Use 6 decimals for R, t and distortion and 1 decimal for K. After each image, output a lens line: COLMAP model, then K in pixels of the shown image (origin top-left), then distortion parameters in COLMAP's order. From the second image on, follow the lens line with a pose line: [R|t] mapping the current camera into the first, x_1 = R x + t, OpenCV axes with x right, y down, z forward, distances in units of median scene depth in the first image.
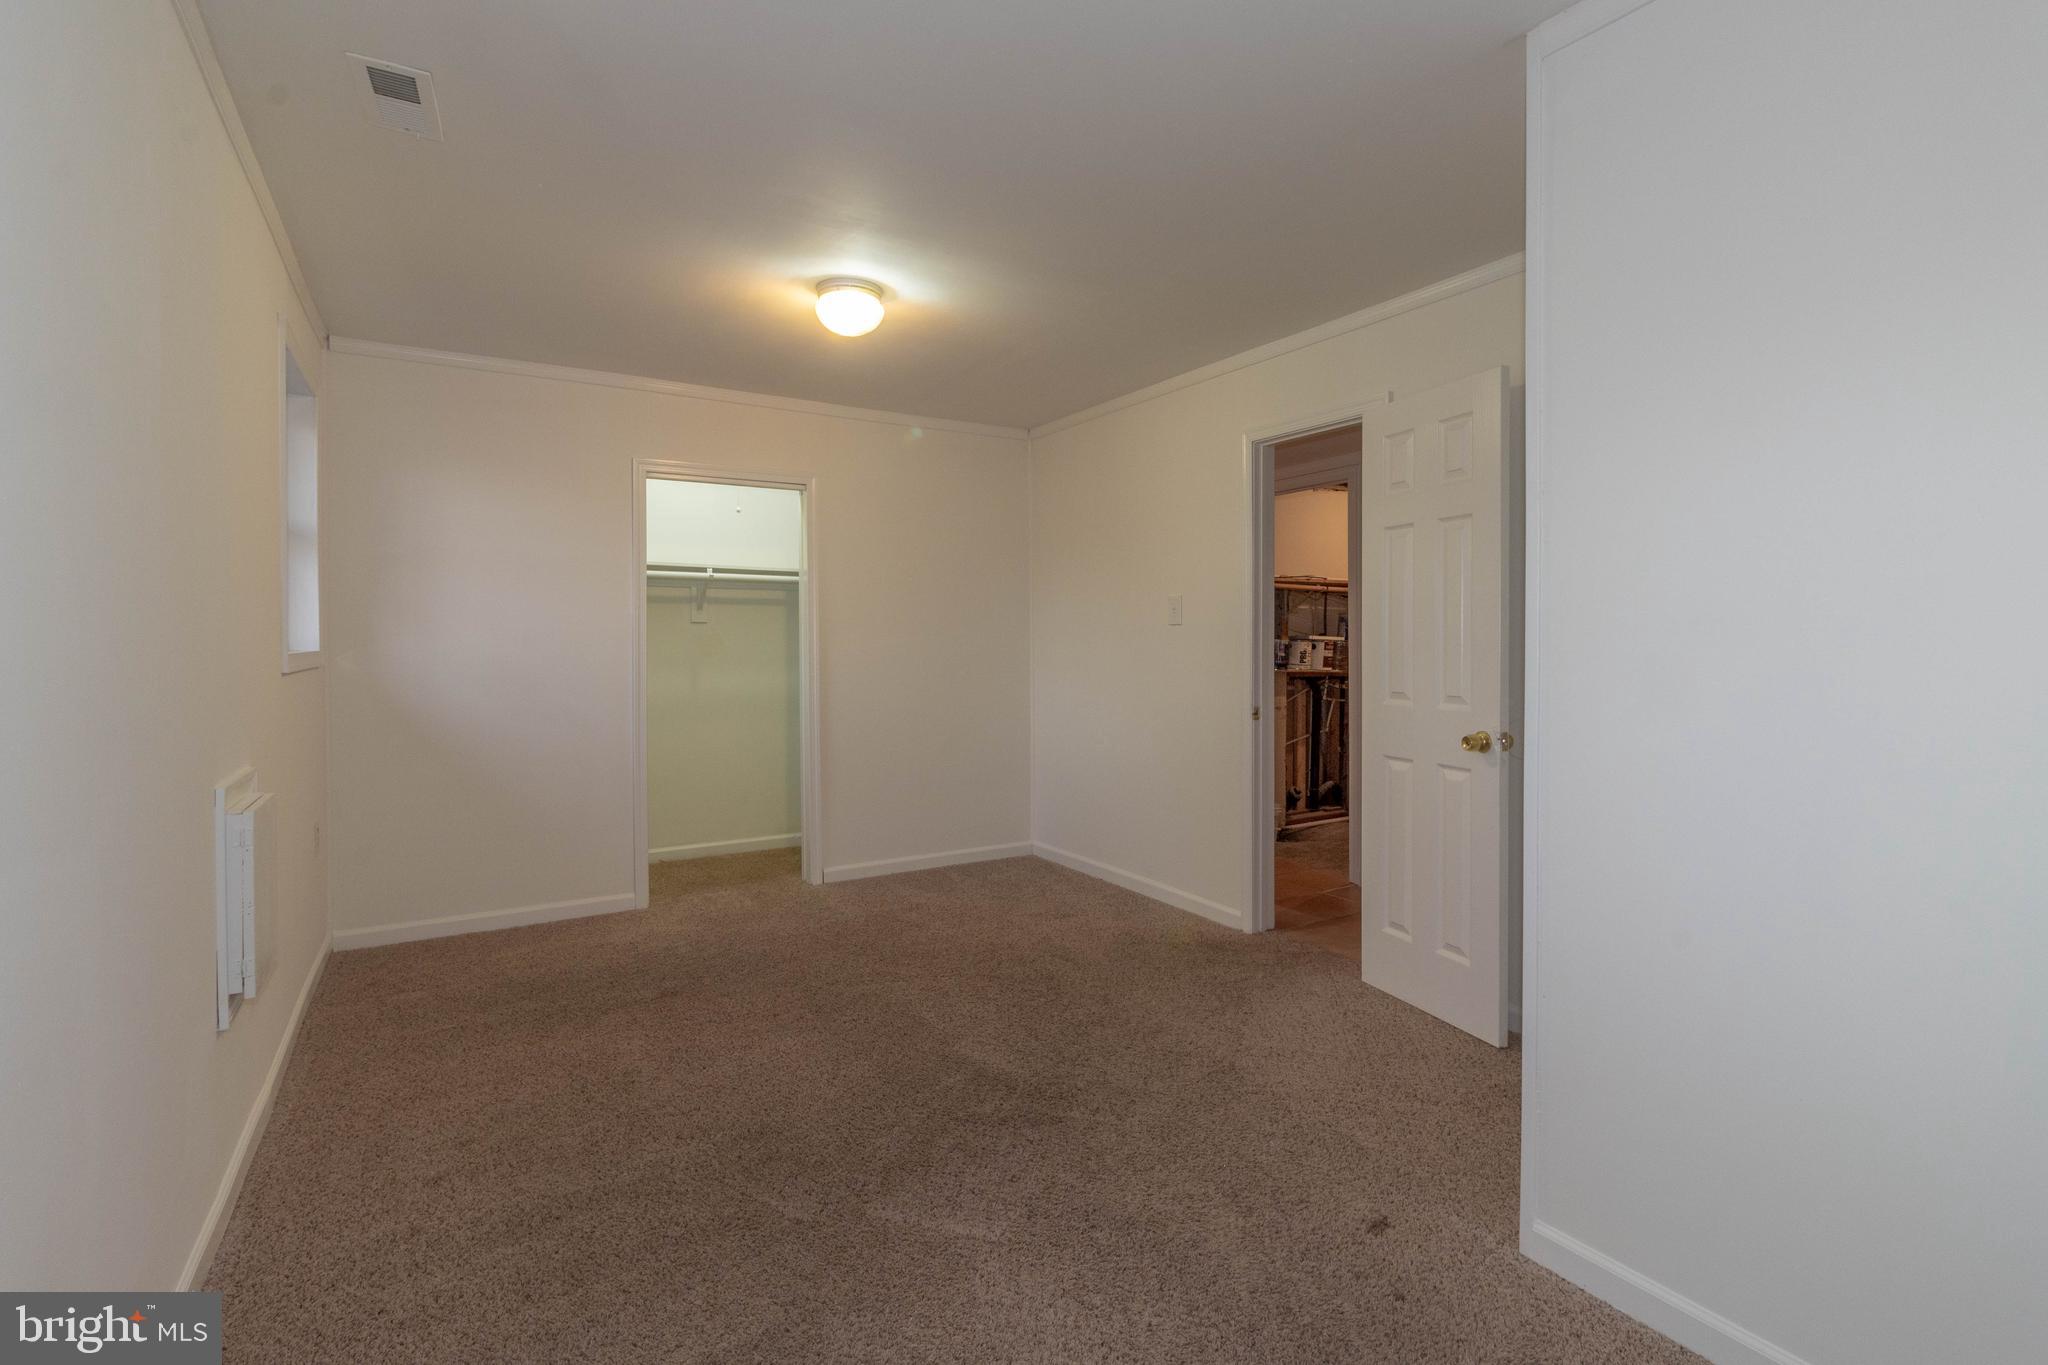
lens RADIAL K [[953.9, 0, 1014.5], [0, 953.9, 668.9], [0, 0, 1]] dist [0.003848, -0.000225]
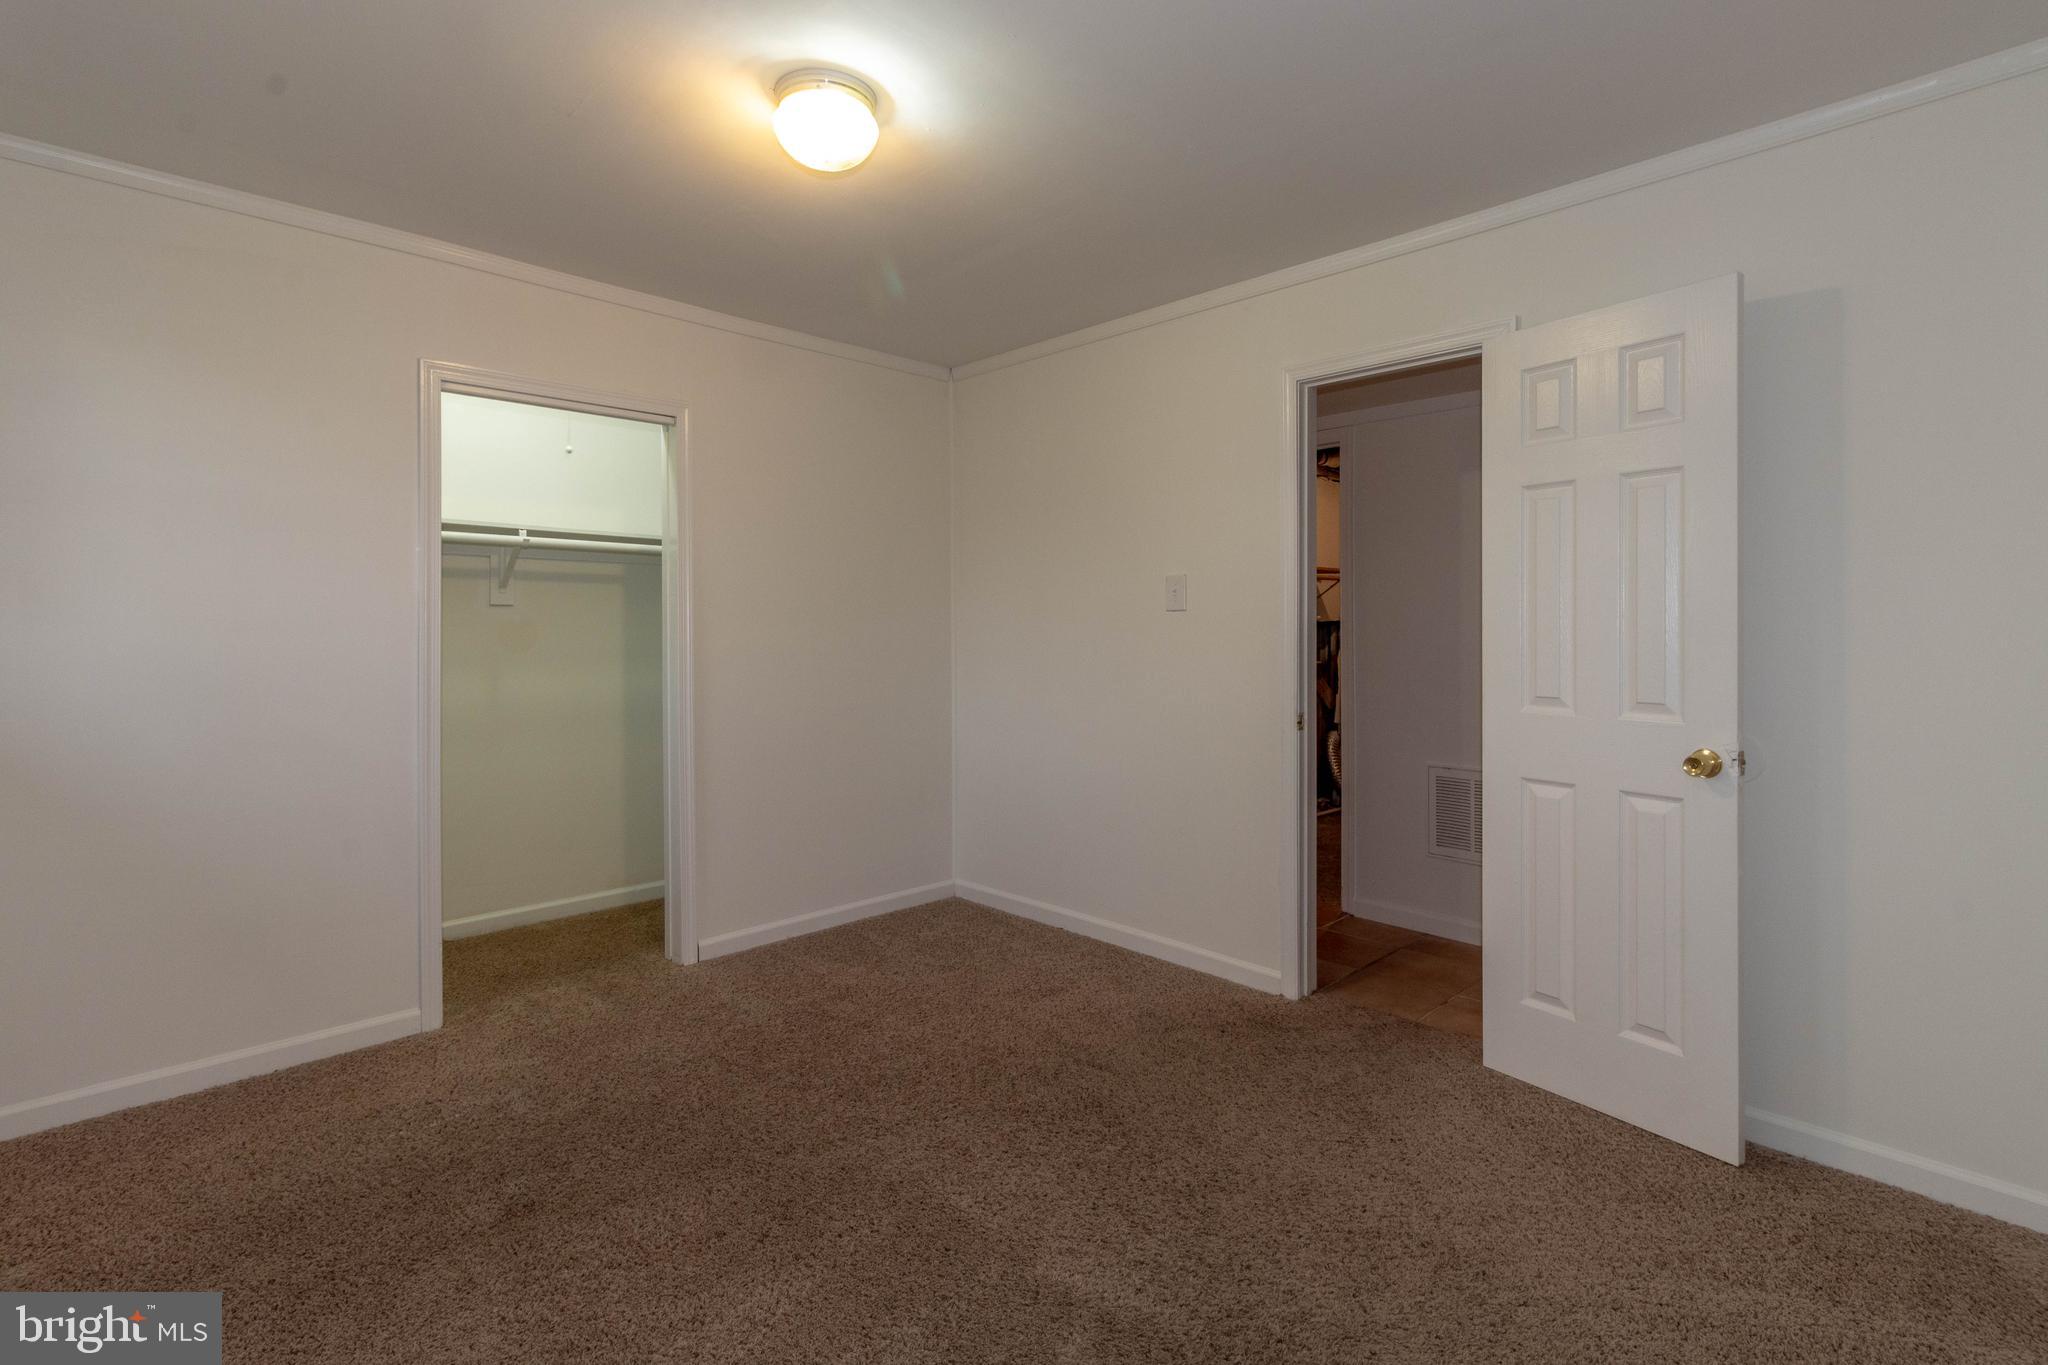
lens RADIAL K [[967.9, 0, 1019.3], [0, 967.9, 646.0], [0, 0, 1]] dist [0.003986, -0.000537]
pose [[0.973178, -0.003465, 0.230027, -0.158707], [0.006557, 0.999898, -0.012679, -0.008029], [-0.229960, 0.013847, 0.973102, 0.262262]]
